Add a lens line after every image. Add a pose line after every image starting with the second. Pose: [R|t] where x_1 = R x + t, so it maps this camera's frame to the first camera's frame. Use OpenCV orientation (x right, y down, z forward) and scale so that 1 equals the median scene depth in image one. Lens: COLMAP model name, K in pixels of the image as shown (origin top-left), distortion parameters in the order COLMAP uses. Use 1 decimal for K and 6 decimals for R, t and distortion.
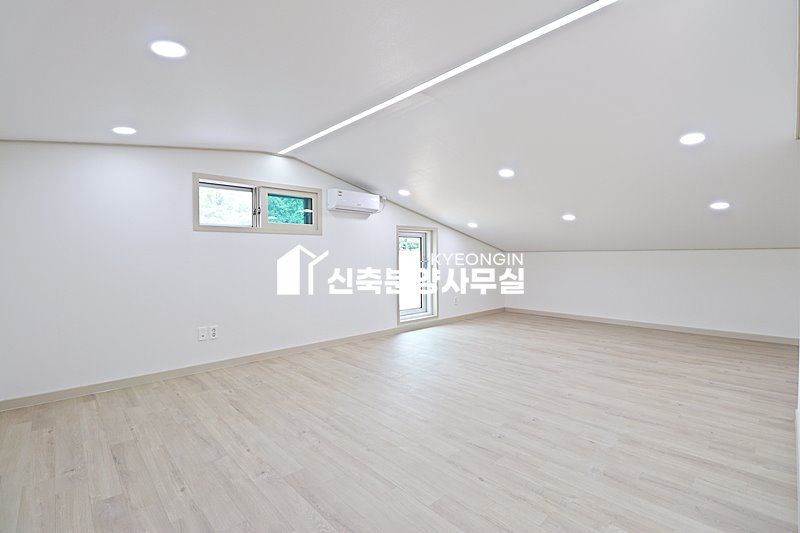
lens RADIAL K [[369.4, 0, 402.5], [0, 369.4, 261.0], [0, 0, 1]] dist [-0.001160, -0.012669]
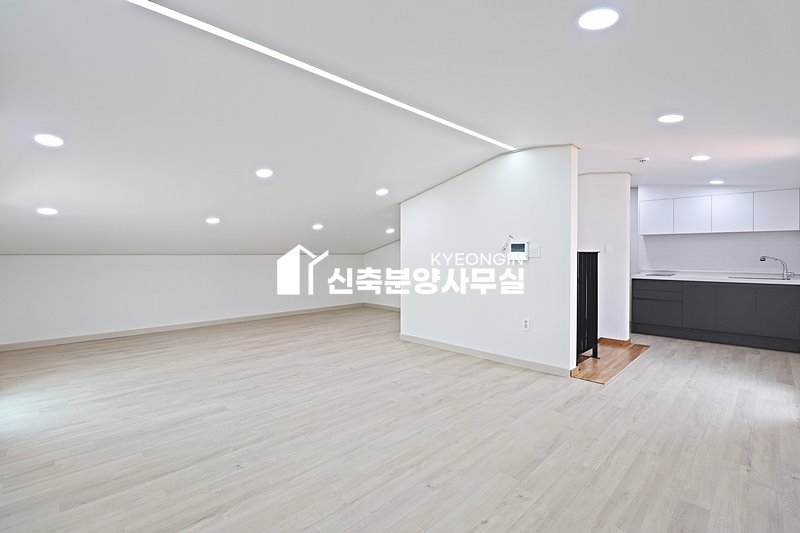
lens RADIAL K [[369.4, 0, 402.5], [0, 369.4, 261.0], [0, 0, 1]] dist [-0.001160, -0.012669]
pose [[-0.036713, -0.011741, 0.999257, -0.990892], [0.017606, 0.999768, 0.012393, -0.031860], [-0.999171, 0.018048, -0.036498, 1.011083]]
